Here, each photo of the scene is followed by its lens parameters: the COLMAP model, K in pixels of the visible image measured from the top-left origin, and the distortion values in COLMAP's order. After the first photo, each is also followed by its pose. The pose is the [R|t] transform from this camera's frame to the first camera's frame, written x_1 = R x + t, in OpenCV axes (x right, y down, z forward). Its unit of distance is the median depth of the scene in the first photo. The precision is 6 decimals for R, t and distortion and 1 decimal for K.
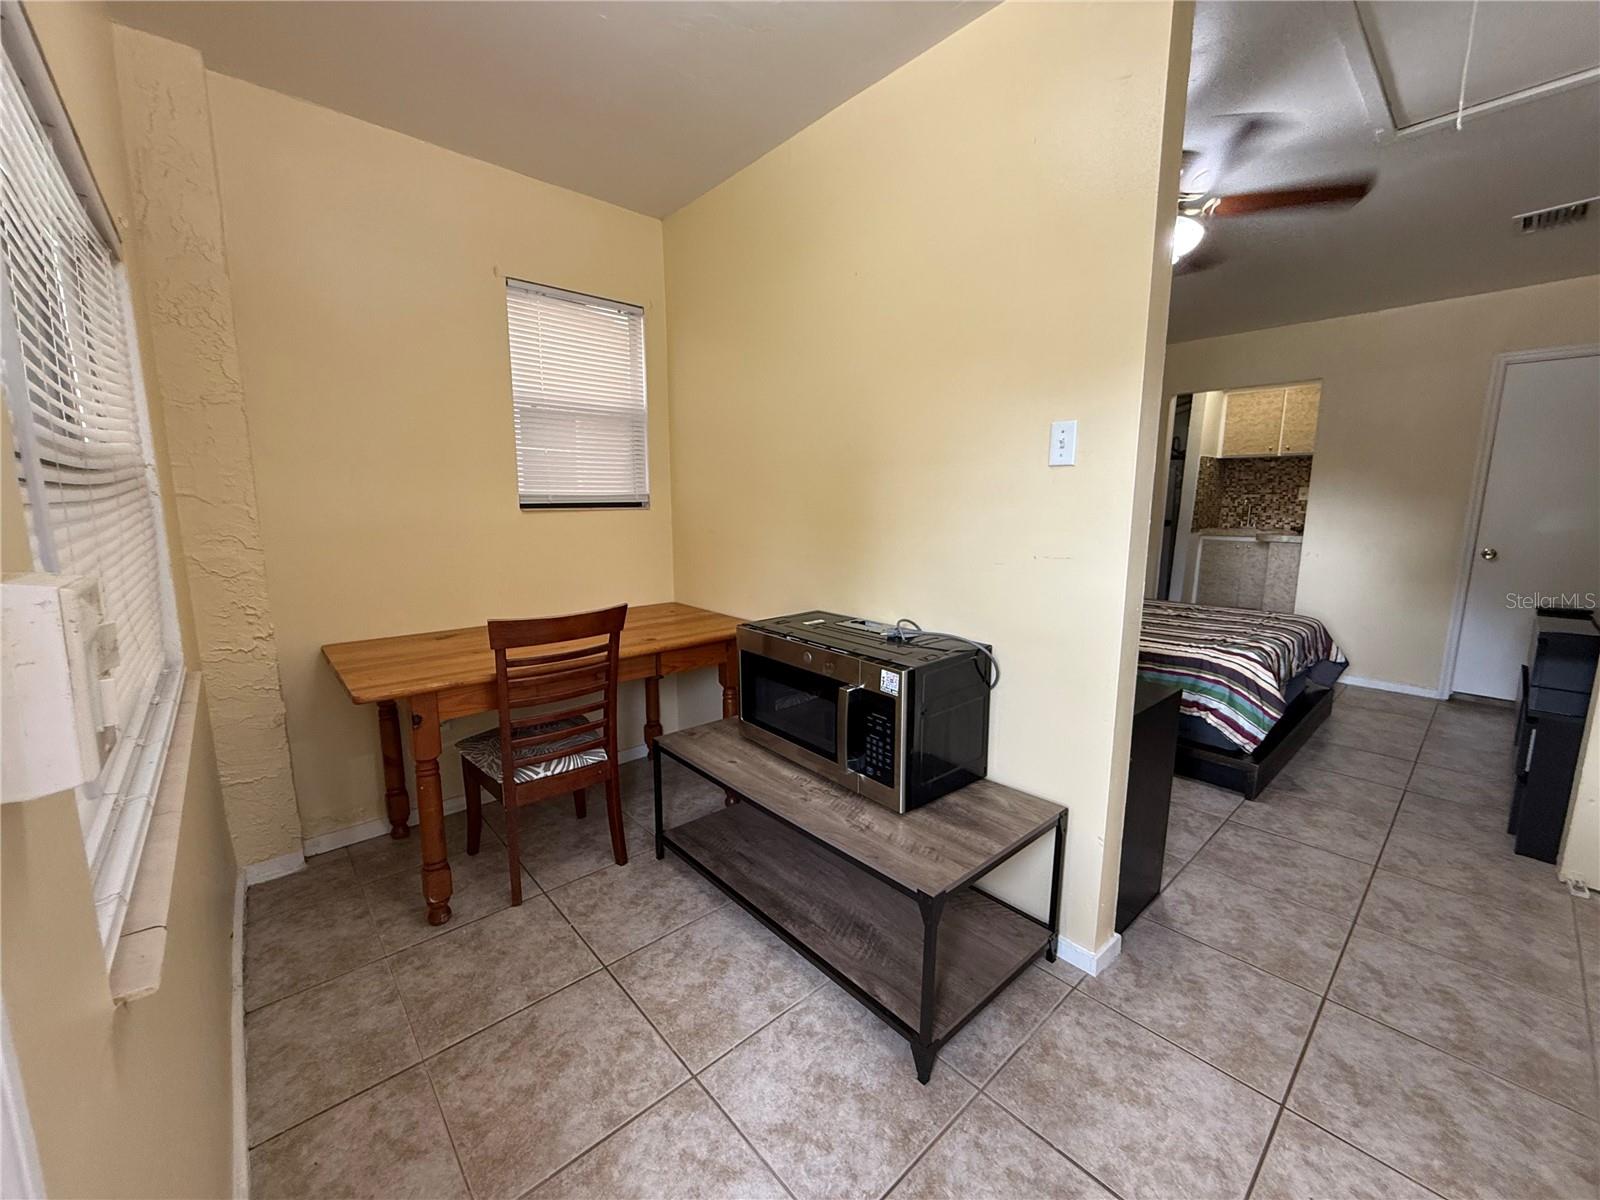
lens RADIAL K [[633.6, 0, 795.0], [0, 633.6, 599.1], [0, 0, 1]] dist [-0.004592, 0.000339]
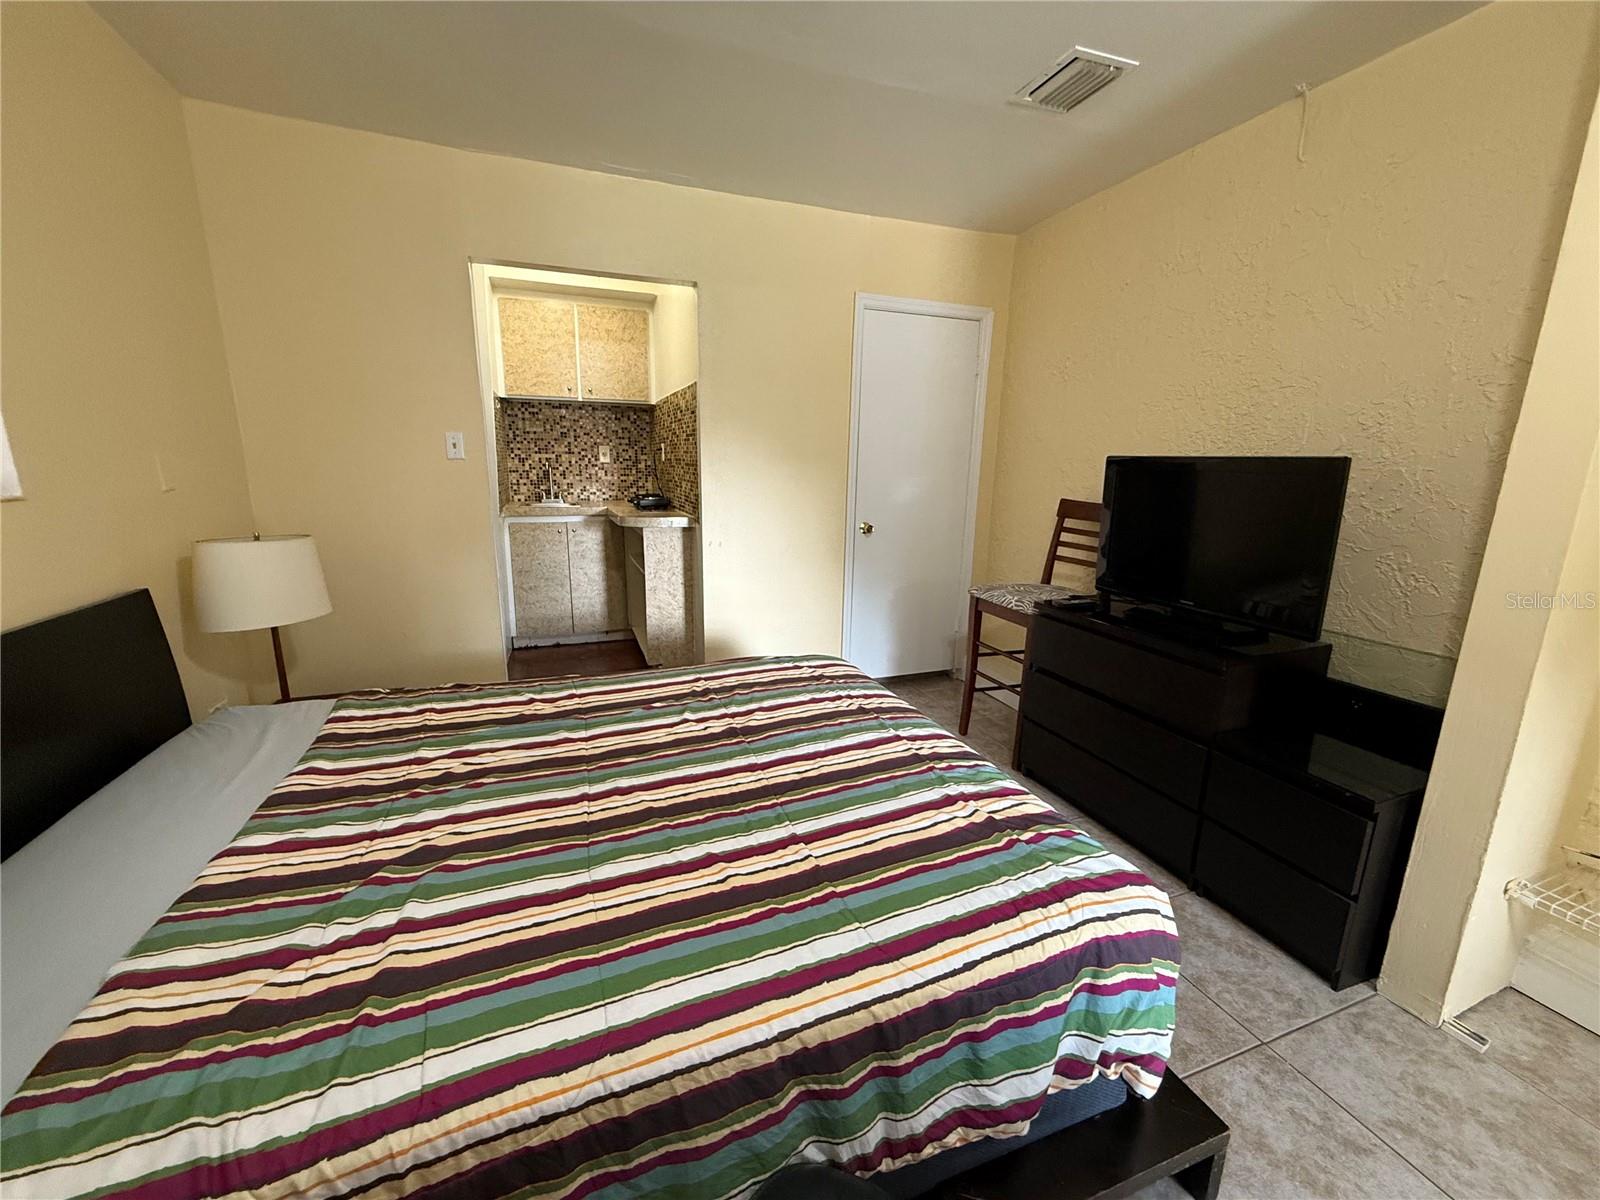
lens RADIAL K [[633.6, 0, 801.1], [0, 633.6, 598.1], [0, 0, 1]] dist [-0.004592, 0.000339]
pose [[0.354052, -0.198459, 0.913926, 0.142600], [0.137949, 0.977618, 0.158849, -0.082547], [-0.924996, 0.069834, 0.373505, 0.492550]]
